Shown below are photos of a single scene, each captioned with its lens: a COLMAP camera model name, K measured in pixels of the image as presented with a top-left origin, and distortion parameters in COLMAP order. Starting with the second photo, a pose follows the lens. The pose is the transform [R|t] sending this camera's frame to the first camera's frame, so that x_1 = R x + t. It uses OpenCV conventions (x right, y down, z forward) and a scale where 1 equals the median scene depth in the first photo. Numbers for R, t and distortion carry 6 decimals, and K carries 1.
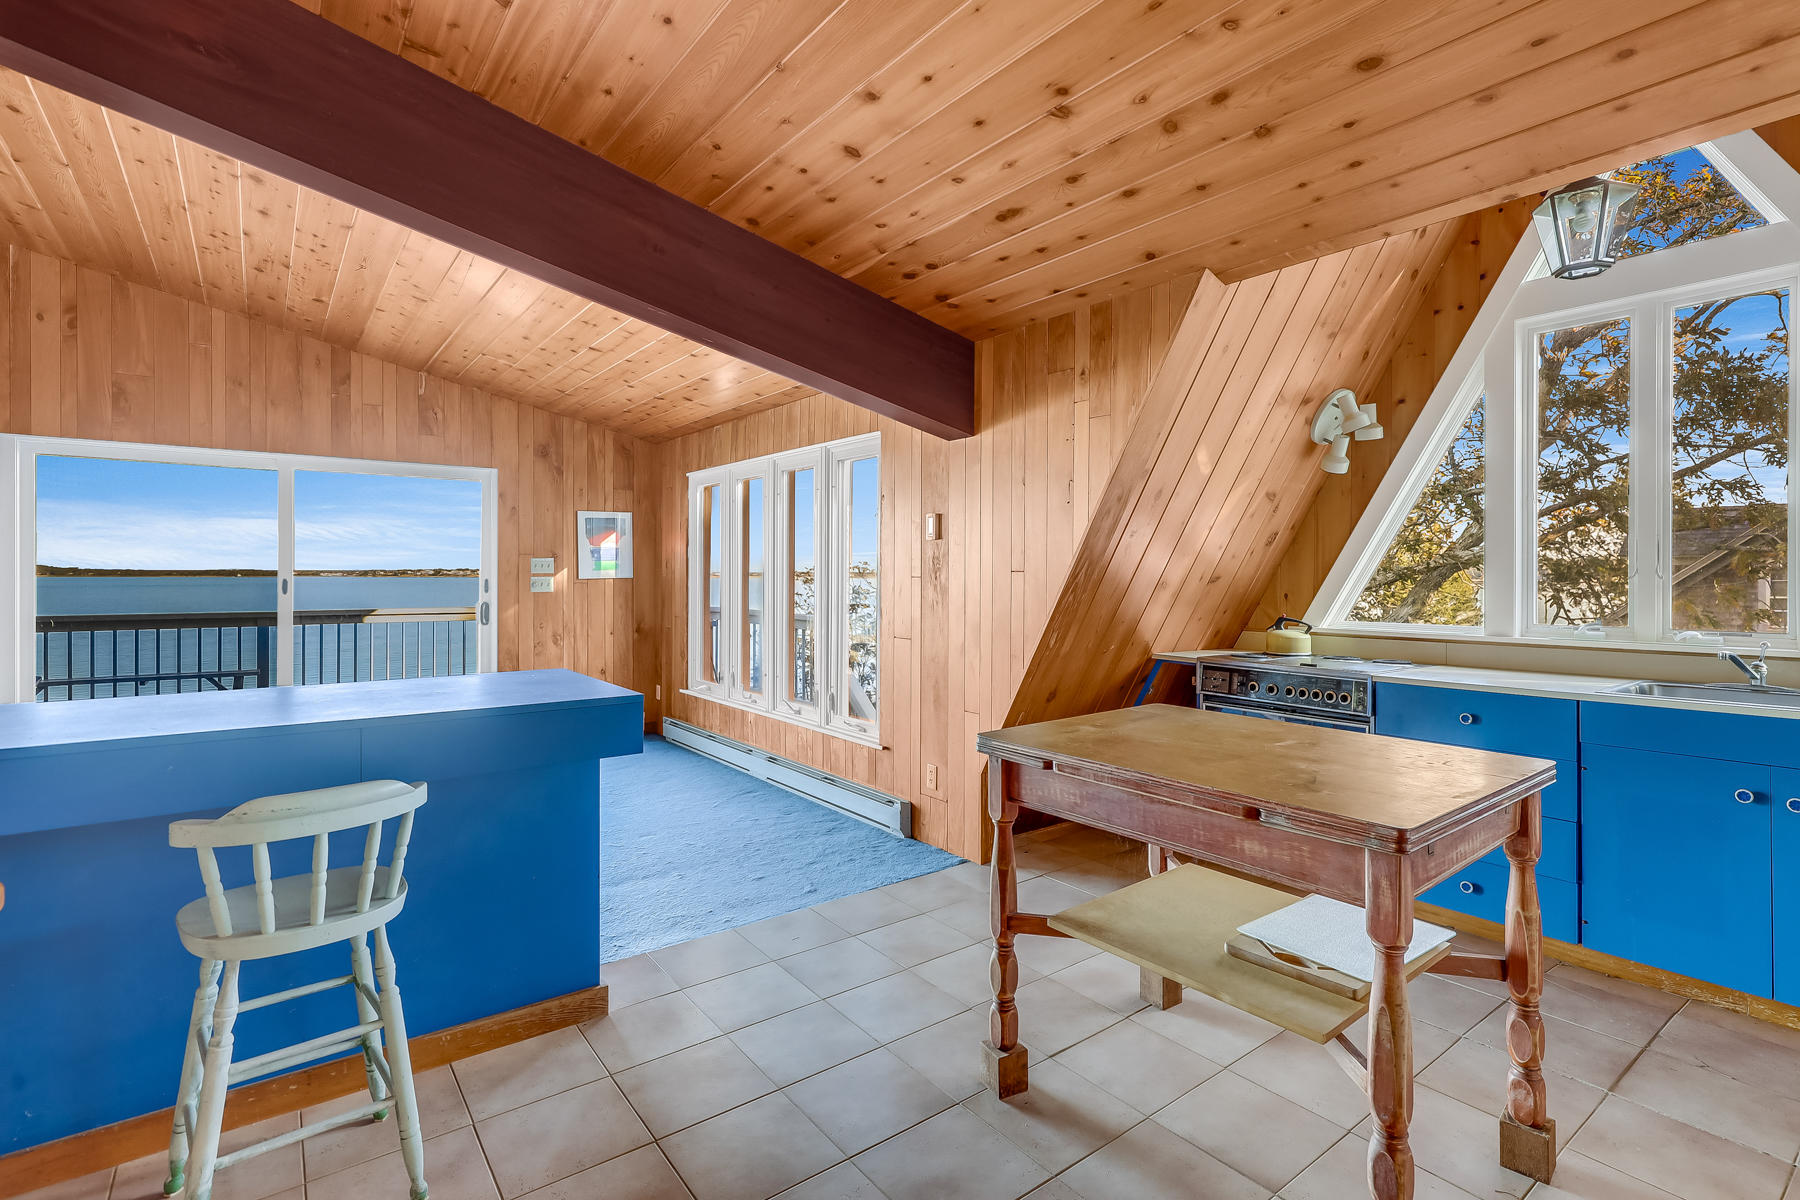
lens RADIAL K [[854.7, 0, 909.8], [0, 854.7, 579.2], [0, 0, 1]] dist [0.012619, -0.001236]
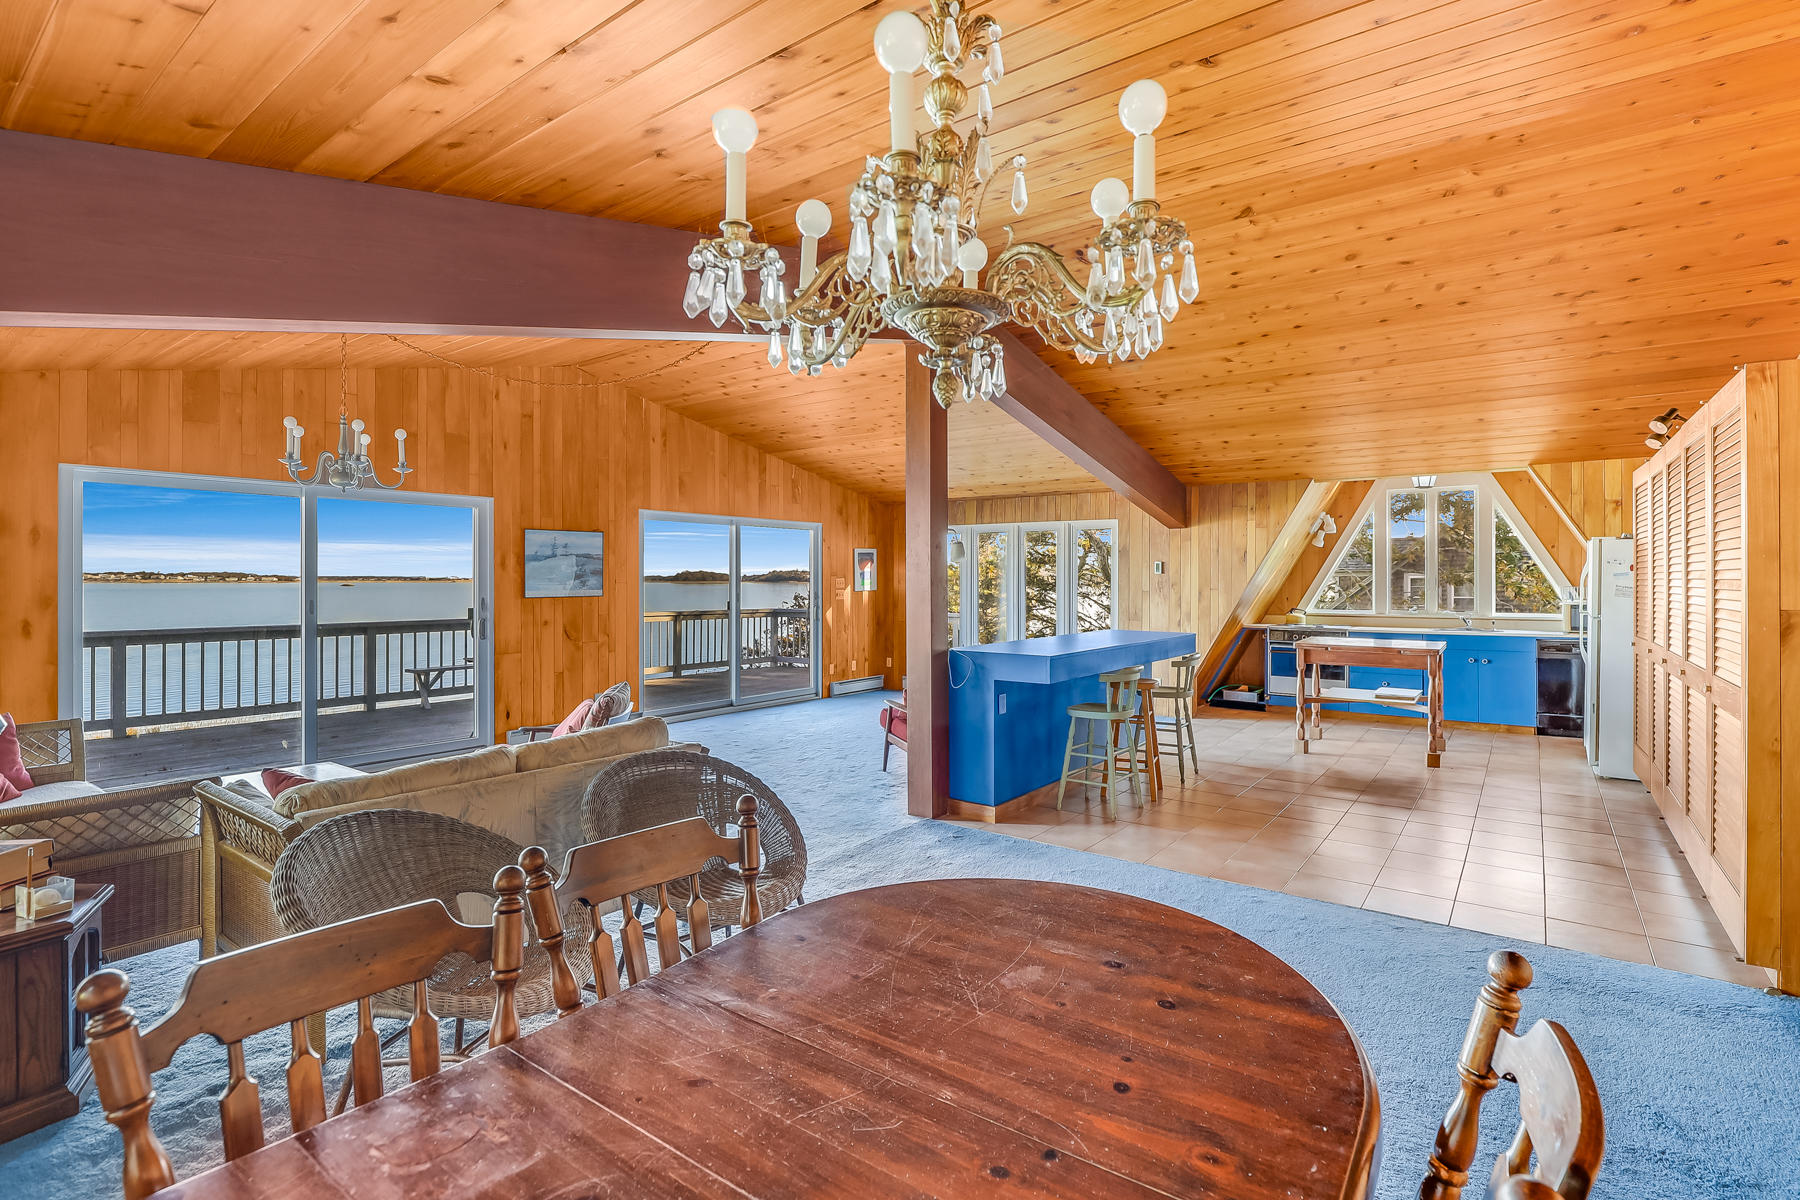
lens RADIAL K [[849.8, 0, 914.5], [0, 849.8, 583.4], [0, 0, 1]] dist [-0.003362, -0.000408]
pose [[0.959006, -0.002975, 0.283371, -1.182754], [0.002791, 0.999996, 0.001054, -0.026056], [-0.283372, -0.000220, 0.959010, -0.888495]]
